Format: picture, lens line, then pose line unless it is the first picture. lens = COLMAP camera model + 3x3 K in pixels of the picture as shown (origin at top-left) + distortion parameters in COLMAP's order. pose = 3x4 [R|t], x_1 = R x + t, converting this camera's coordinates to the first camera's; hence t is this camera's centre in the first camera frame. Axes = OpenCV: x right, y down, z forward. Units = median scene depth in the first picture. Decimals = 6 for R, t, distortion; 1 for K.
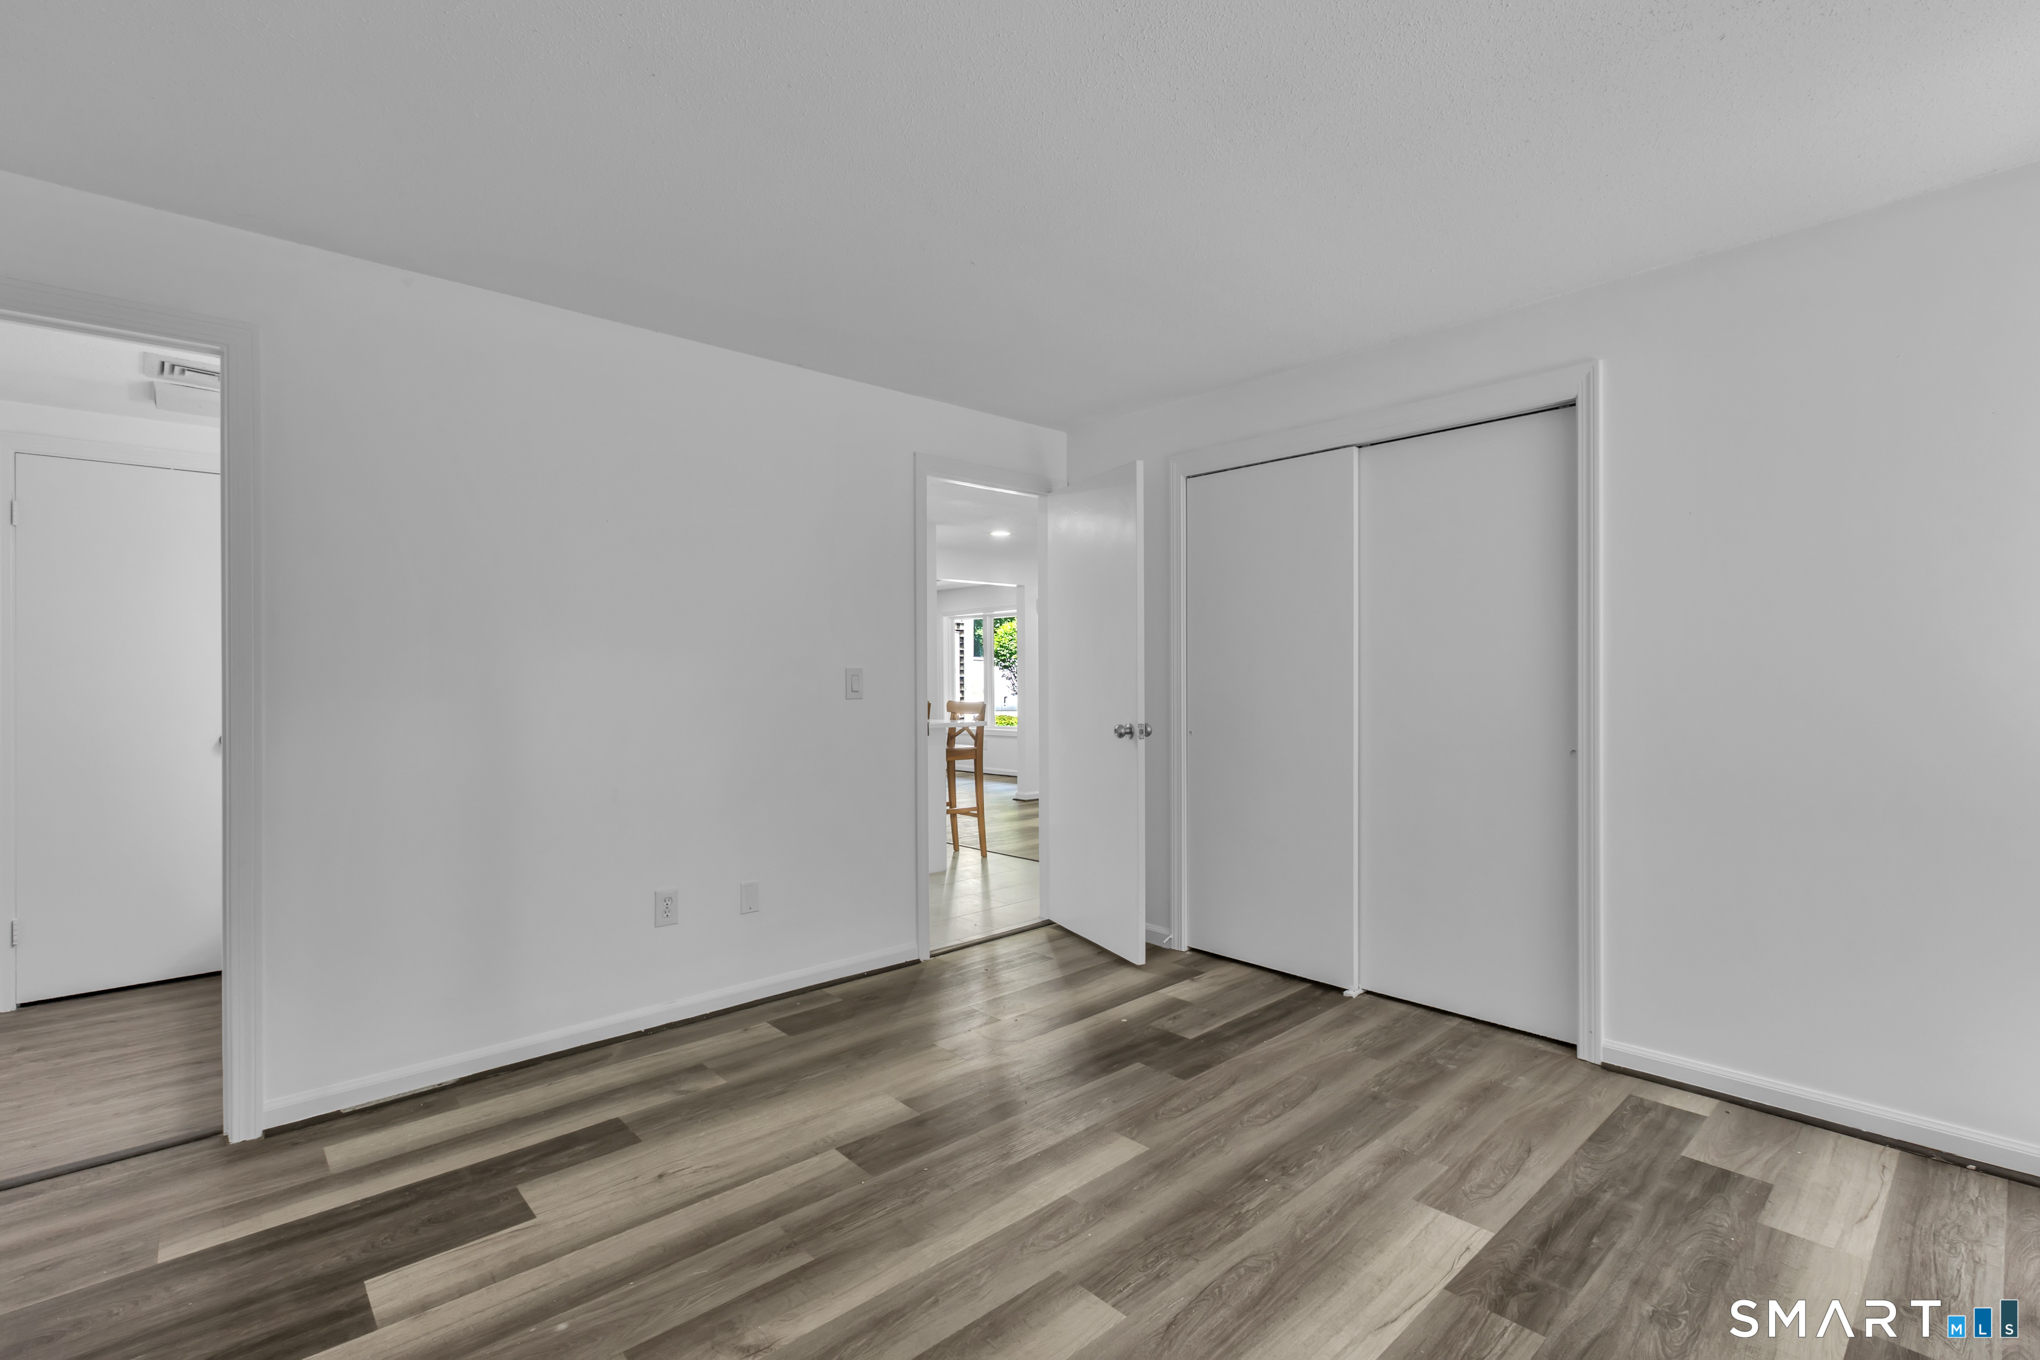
lens RADIAL K [[913.2, 0, 1022.2], [0, 913.2, 676.2], [0, 0, 1]] dist [0.001717, -0.000881]
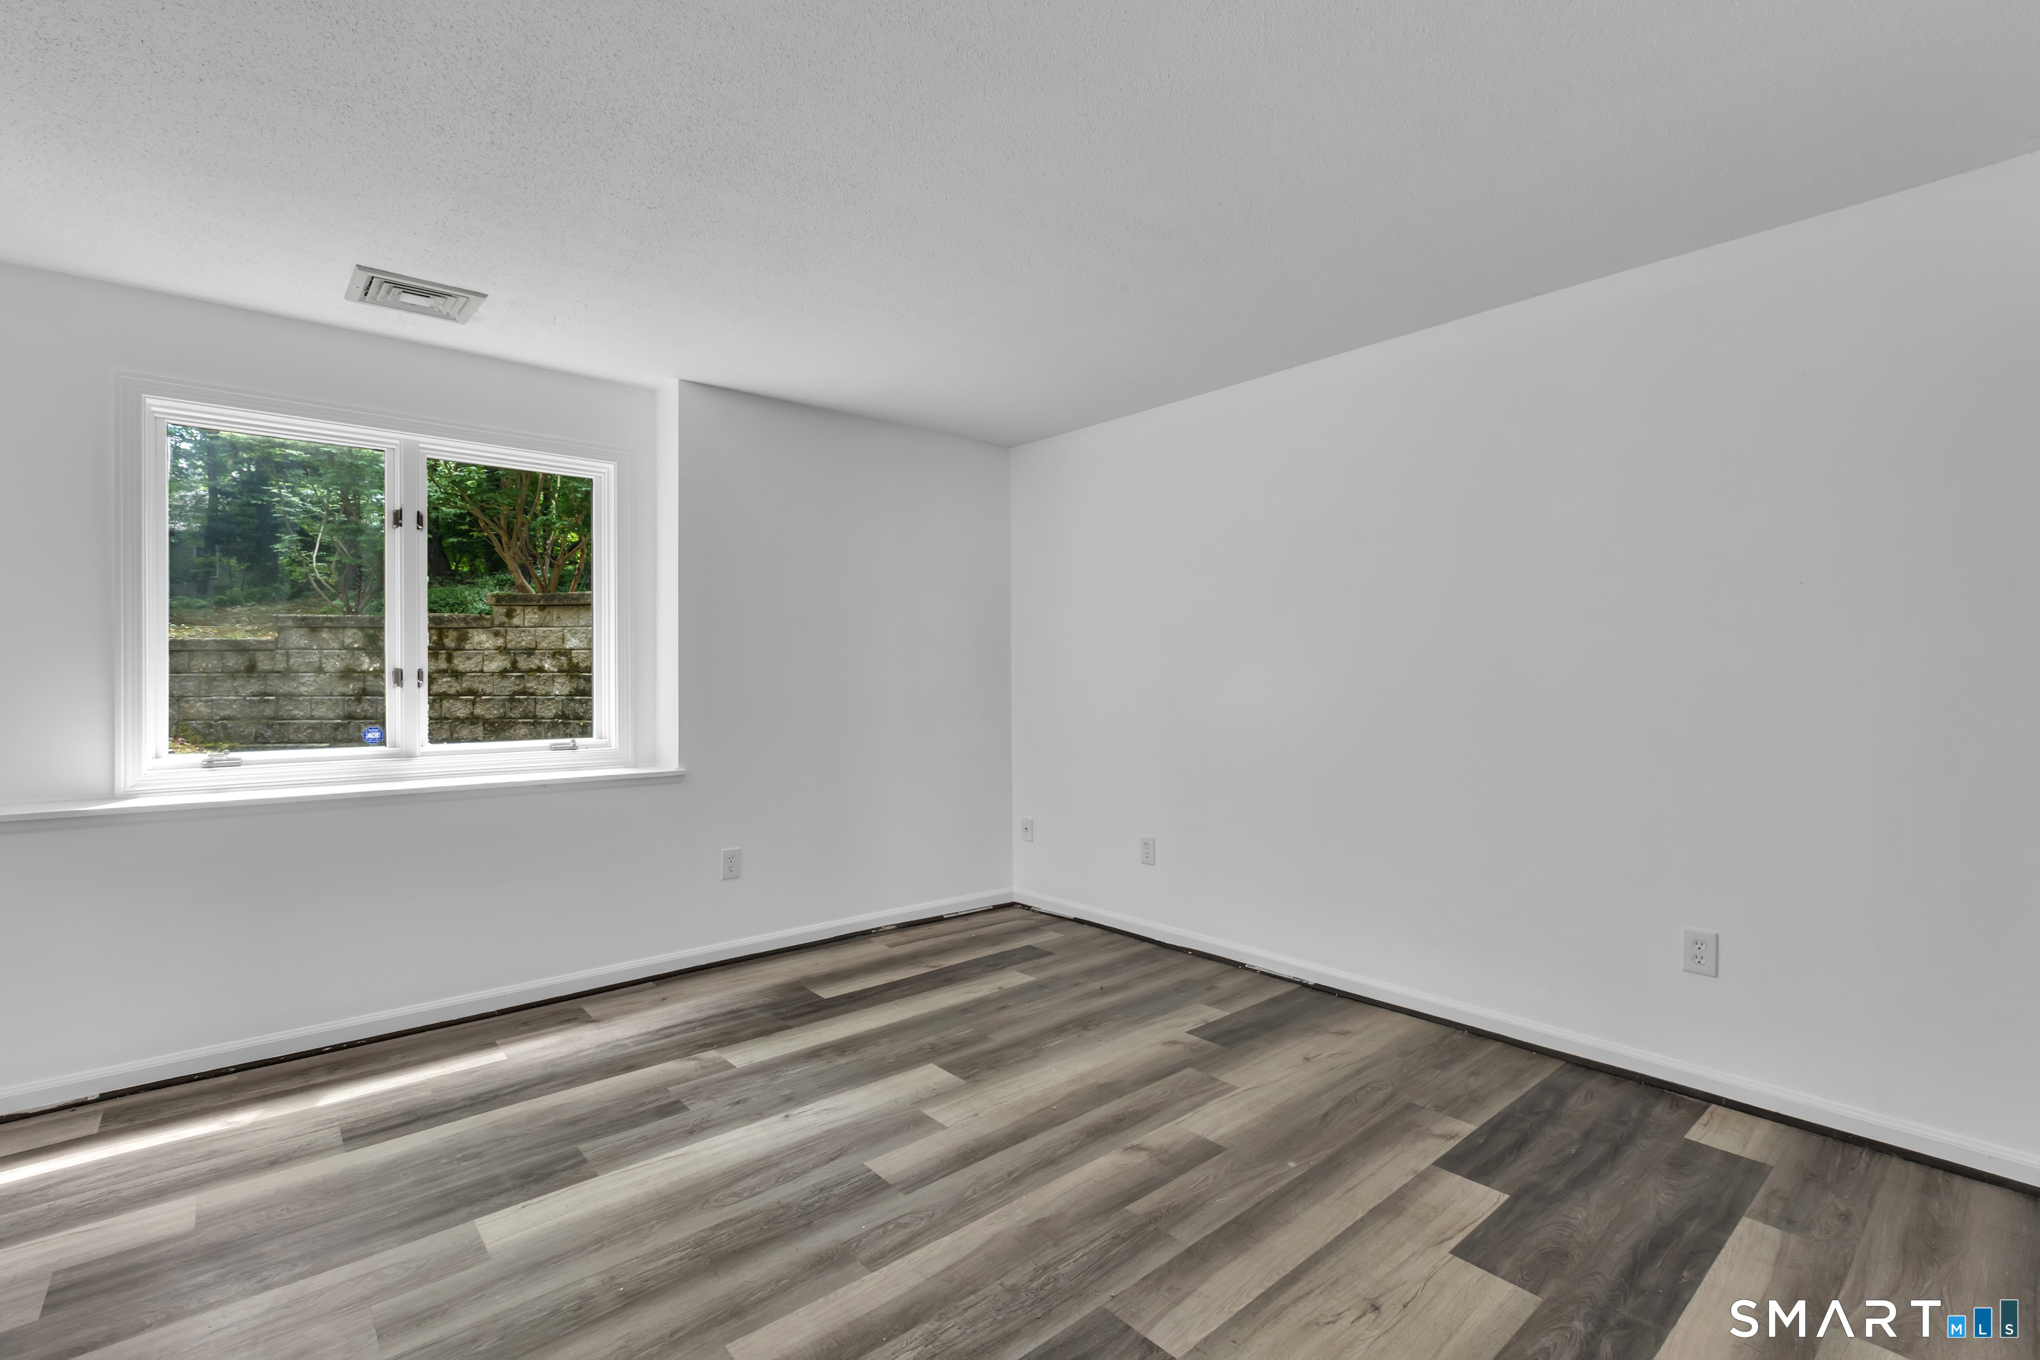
lens RADIAL K [[913.2, 0, 1006.1], [0, 913.2, 679.7], [0, 0, 1]] dist [0.001717, -0.000881]
pose [[-0.999123, 0.012093, 0.040091, -0.110260], [0.012087, 0.999927, -0.000387, 0.005656], [-0.040093, 0.000098, -0.999196, 1.677876]]
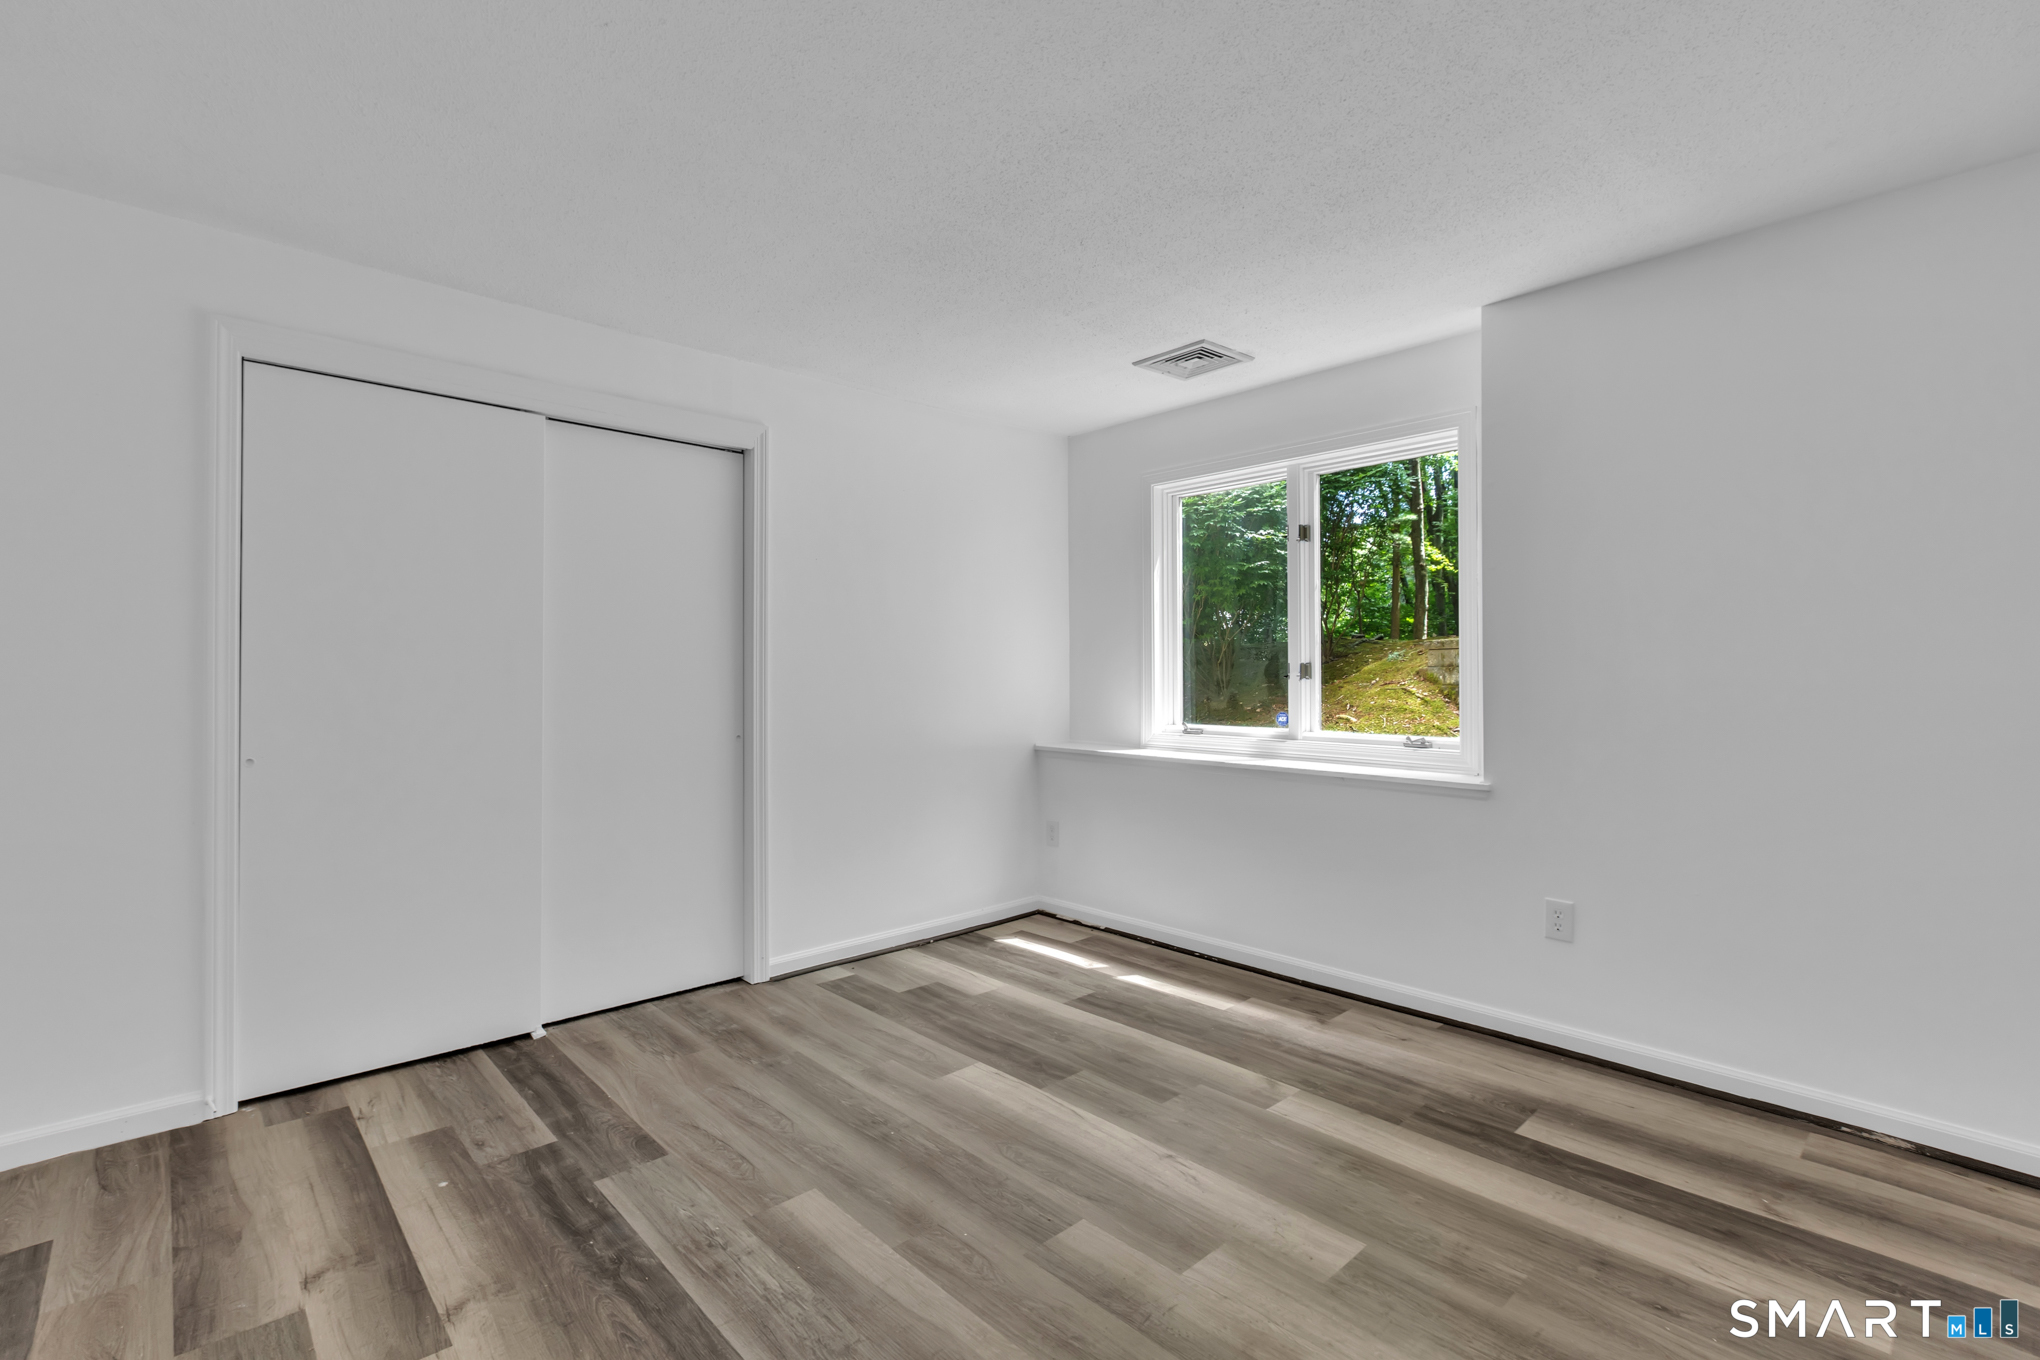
lens RADIAL K [[913.2, 0, 1016.2], [0, 913.2, 673.4], [0, 0, 1]] dist [0.001717, -0.000881]
pose [[-0.008051, 0.007003, 0.999943, -0.771710], [-0.001268, 0.999975, -0.007014, 0.007449], [-0.999967, -0.001324, -0.008042, 0.798031]]
